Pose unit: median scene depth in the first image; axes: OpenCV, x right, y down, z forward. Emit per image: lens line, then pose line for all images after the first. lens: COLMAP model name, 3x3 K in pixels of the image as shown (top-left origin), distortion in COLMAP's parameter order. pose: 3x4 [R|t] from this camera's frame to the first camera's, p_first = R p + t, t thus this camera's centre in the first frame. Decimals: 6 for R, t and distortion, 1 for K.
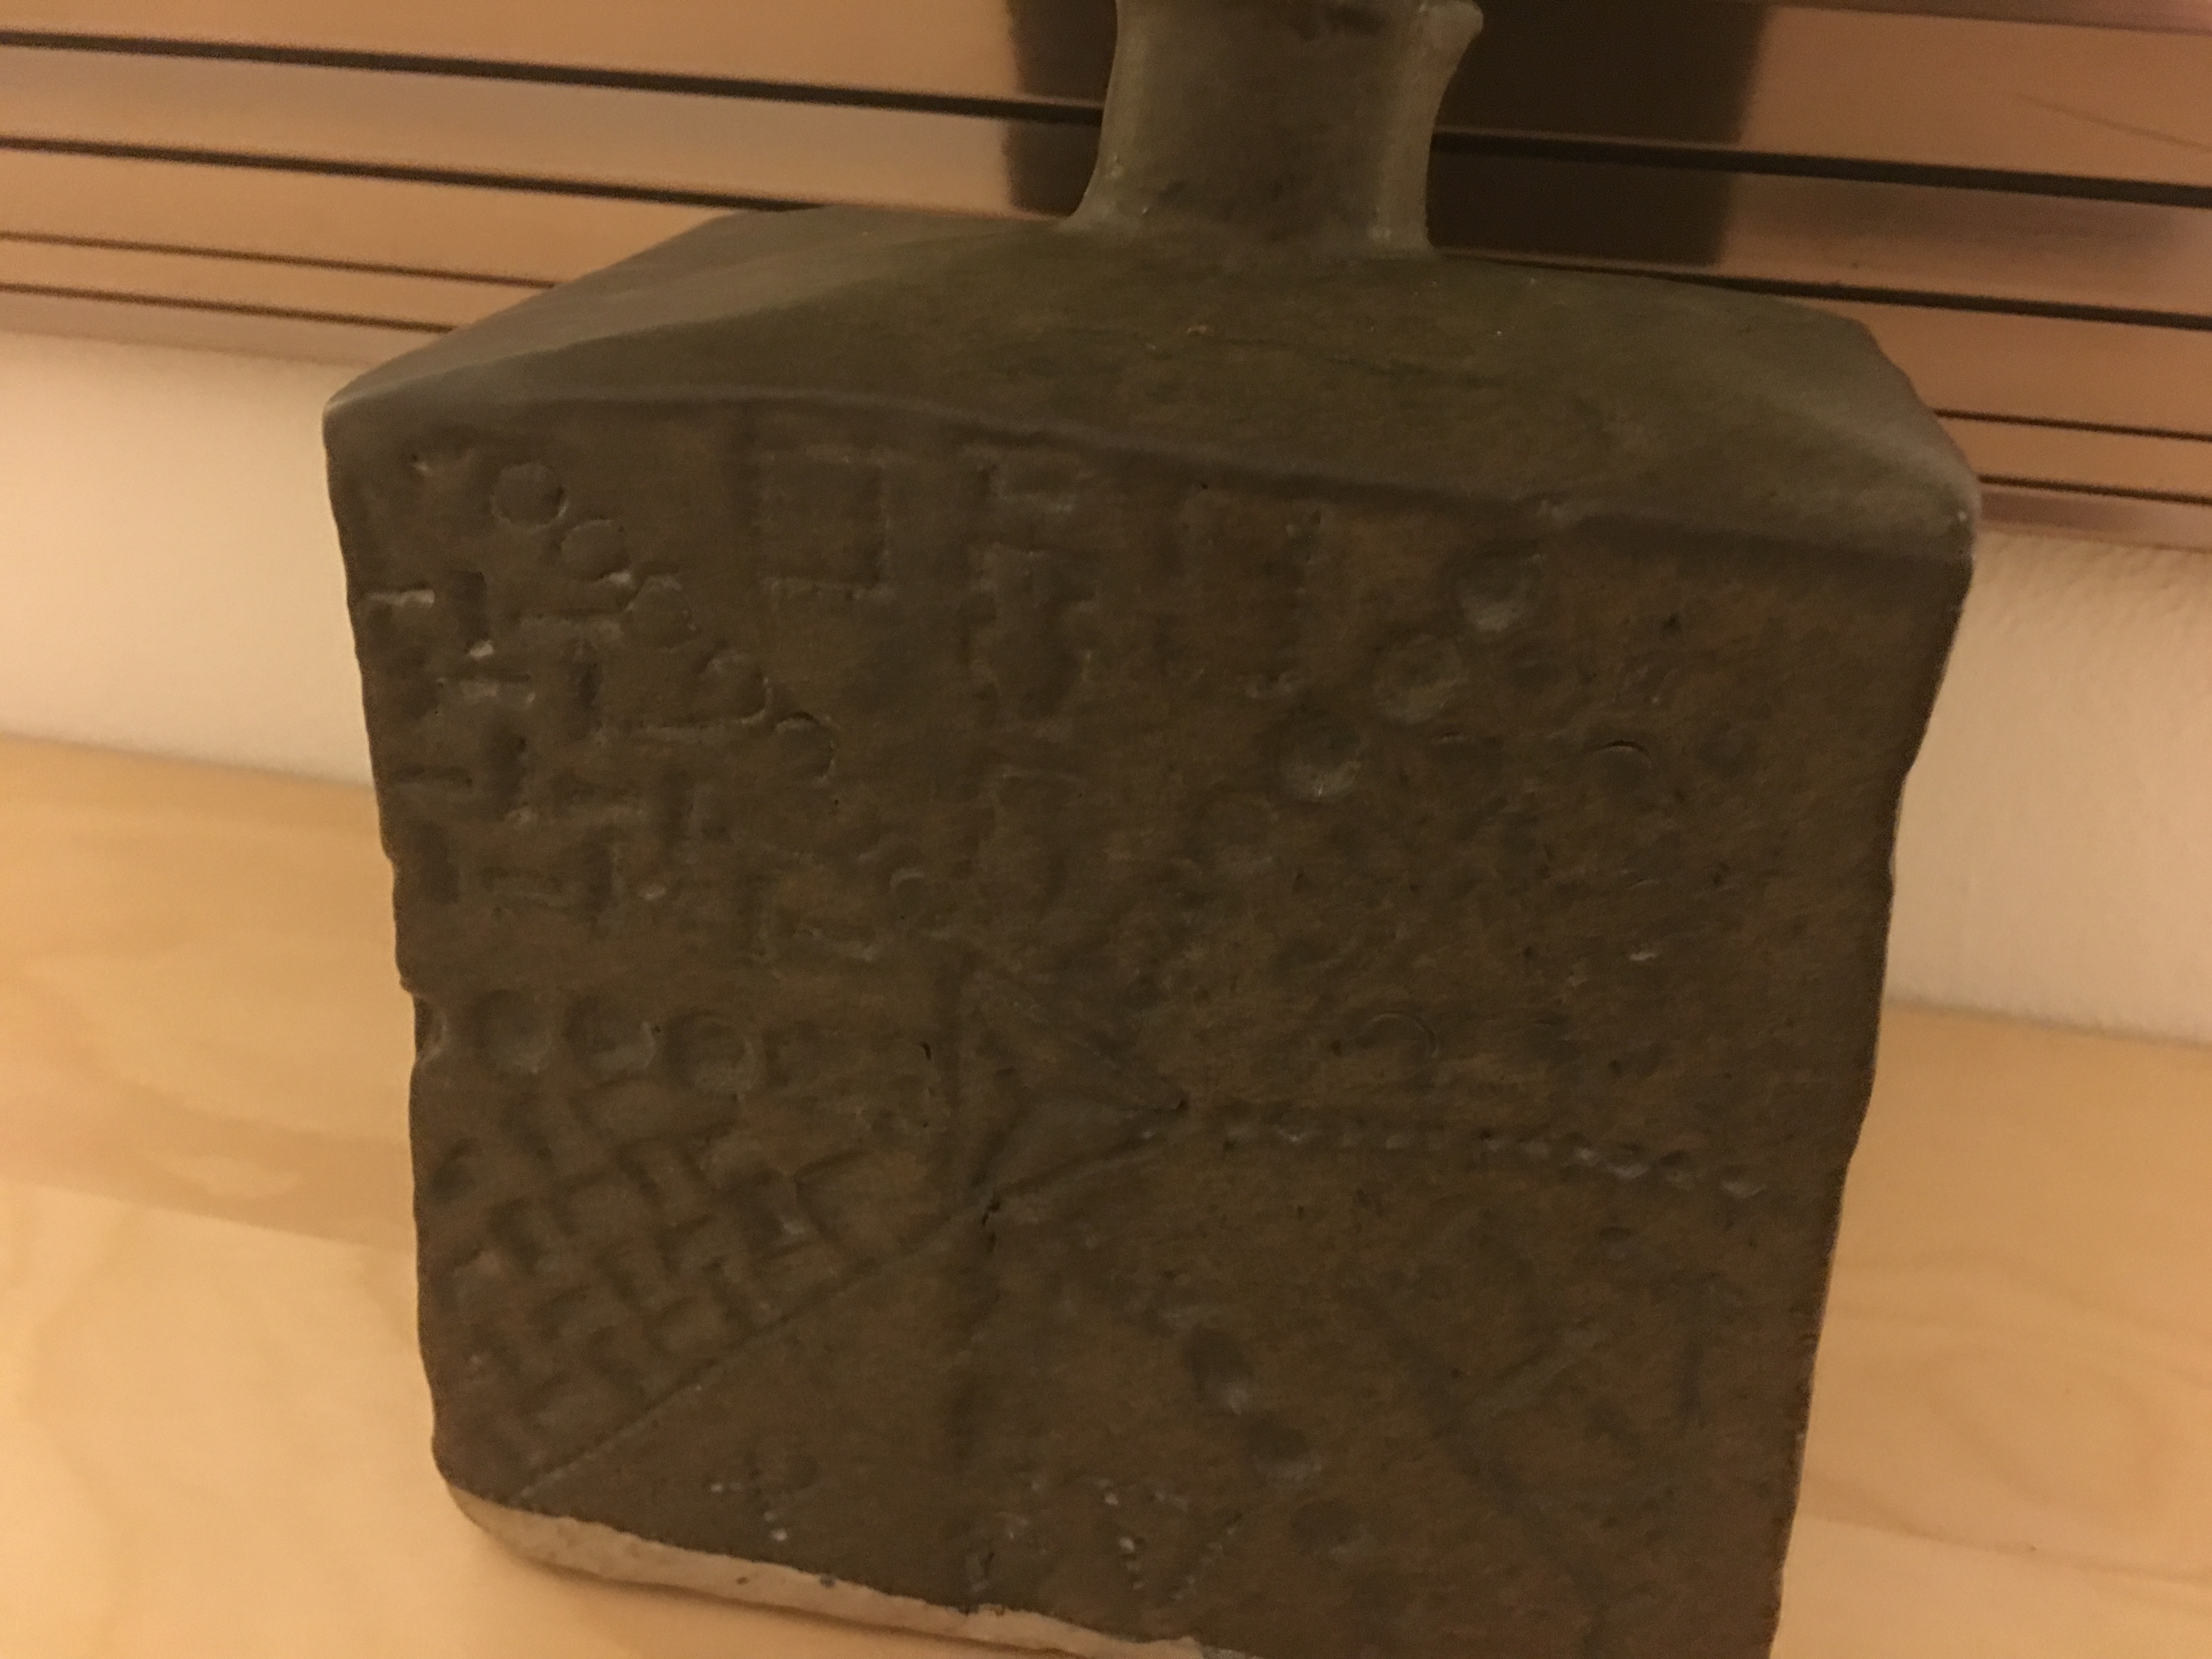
lens RADIAL K [[1870.4, 0, 1114.2], [0, 1870.4, 905.0], [0, 0, 1]] dist [0.012698, 0.002978]
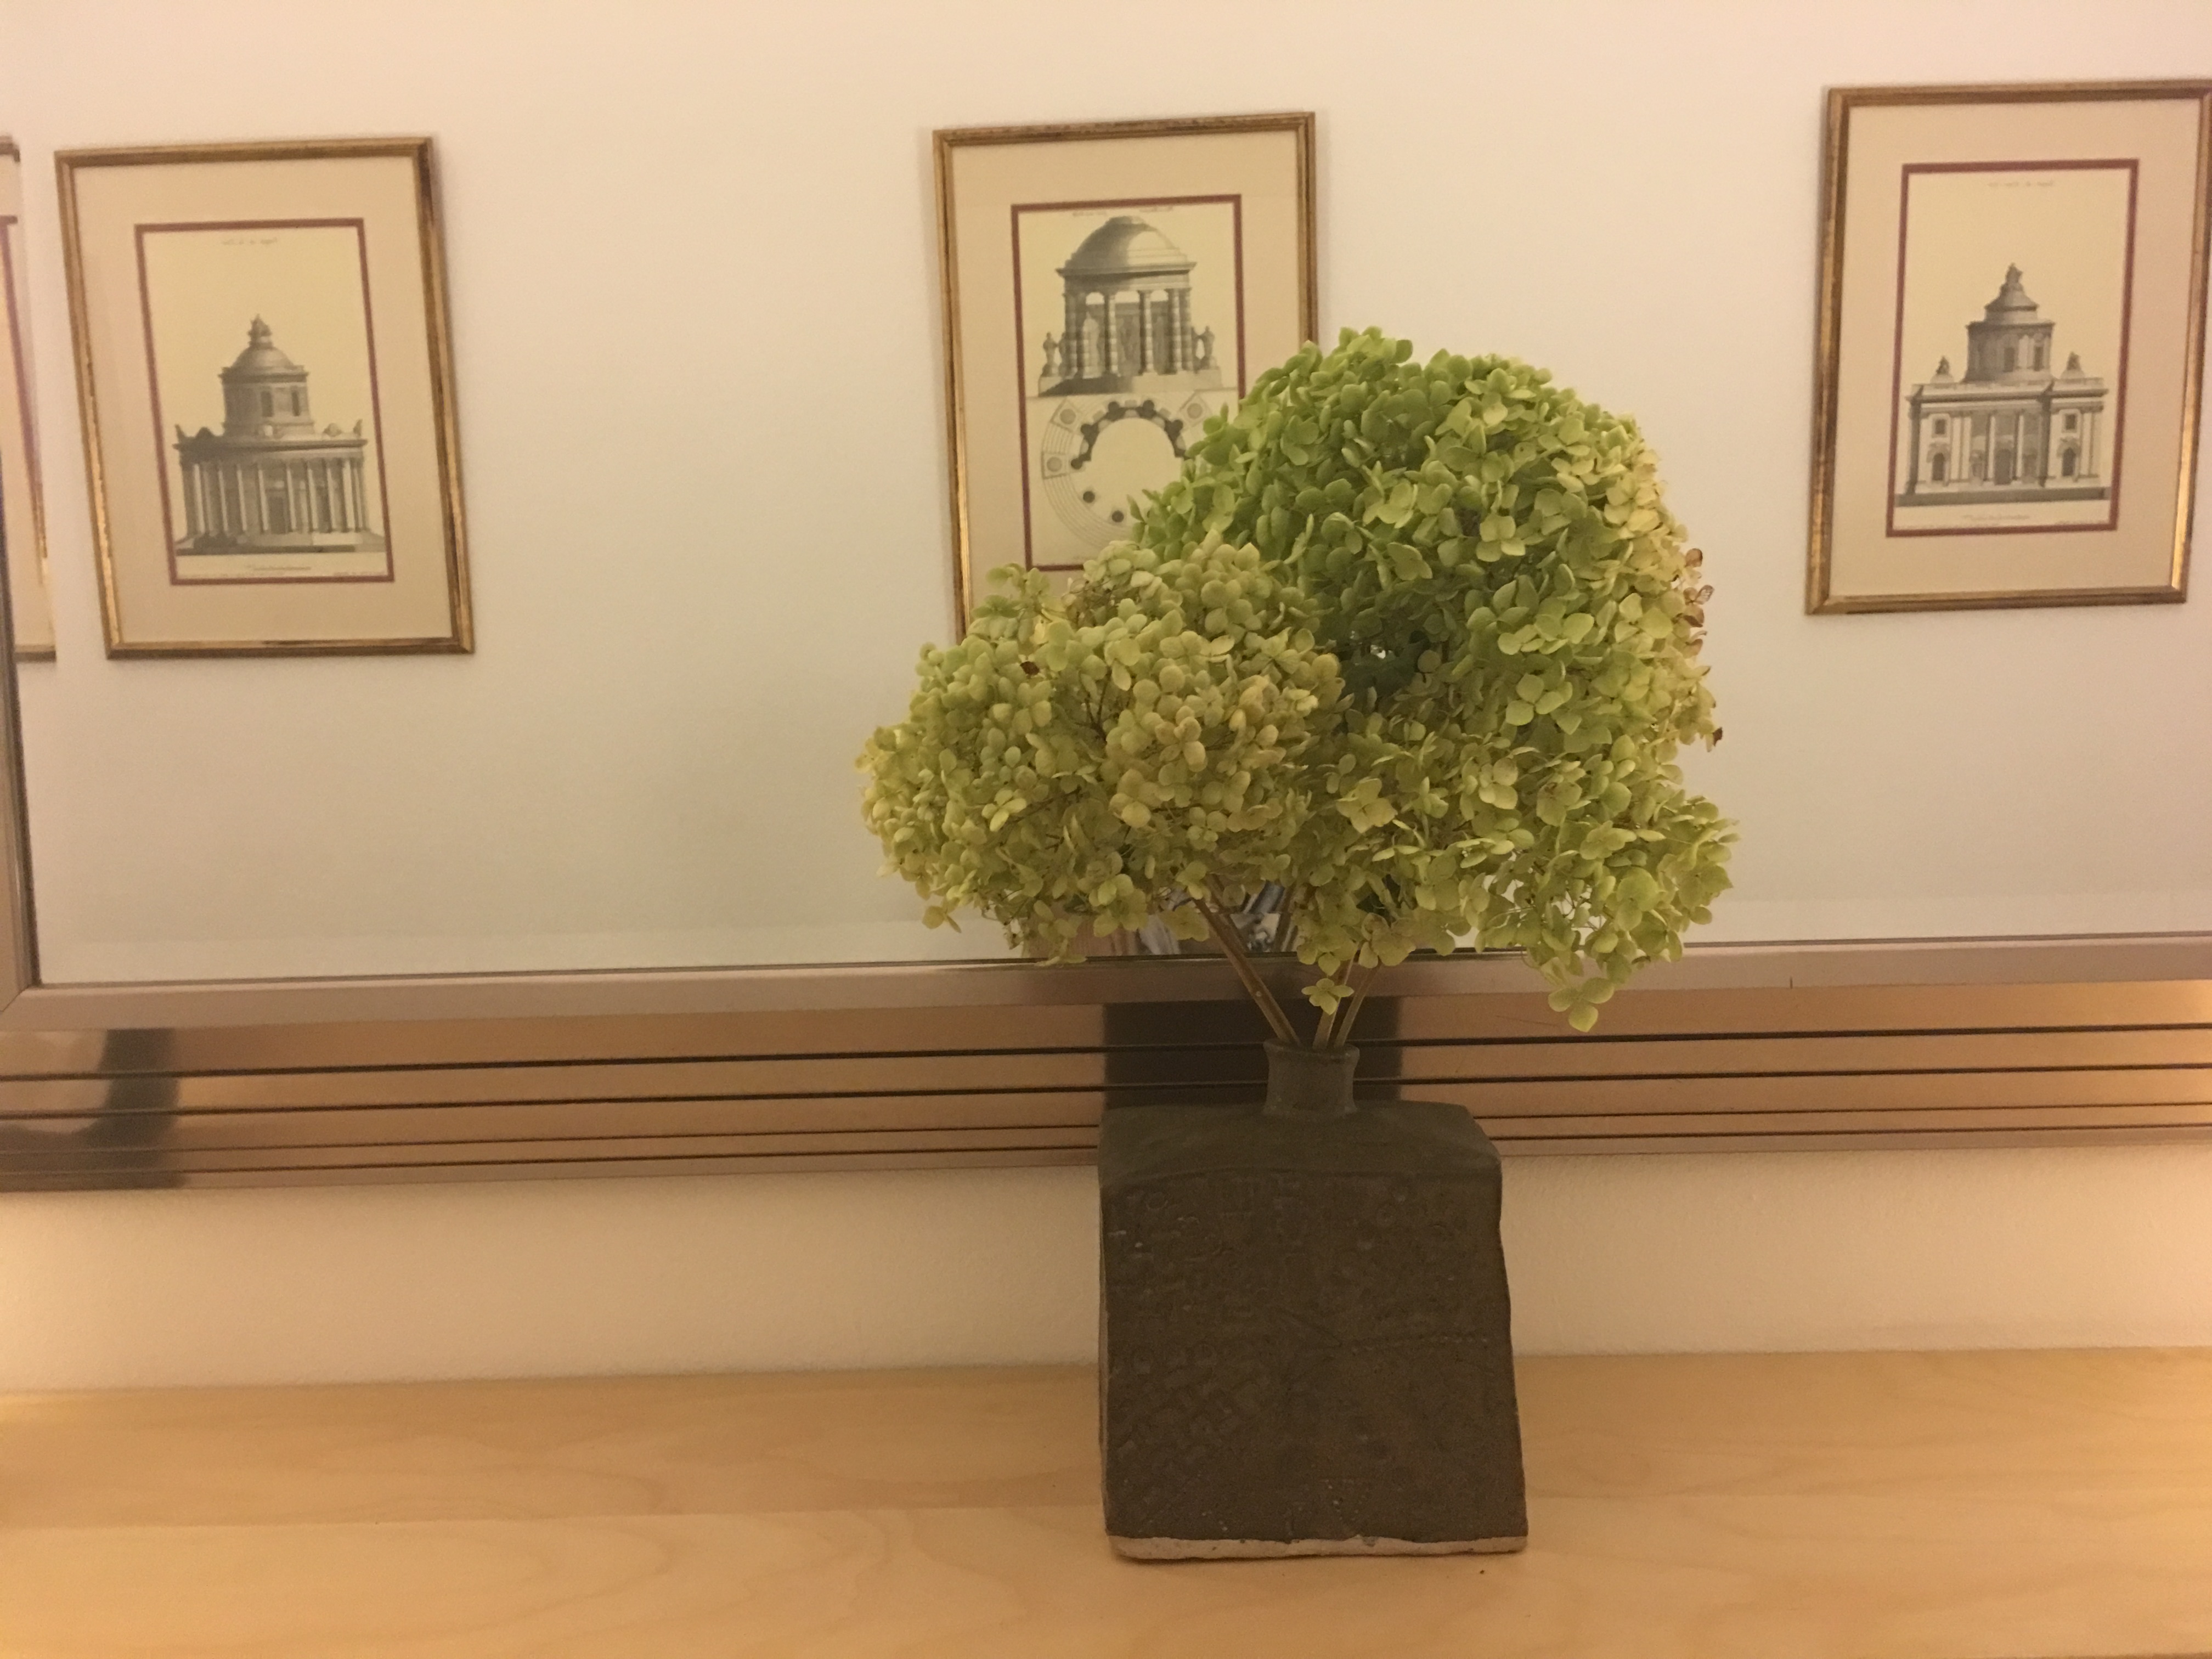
lens RADIAL K [[1870.4, 0, 1104.6], [0, 1870.4, 828.4], [0, 0, 1]] dist [0.012698, 0.002978]
pose [[0.967761, -0.083141, 0.237751, -1.212352], [0.167339, 0.917736, -0.360221, 0.429788], [-0.188244, 0.388393, 0.902062, -2.639636]]
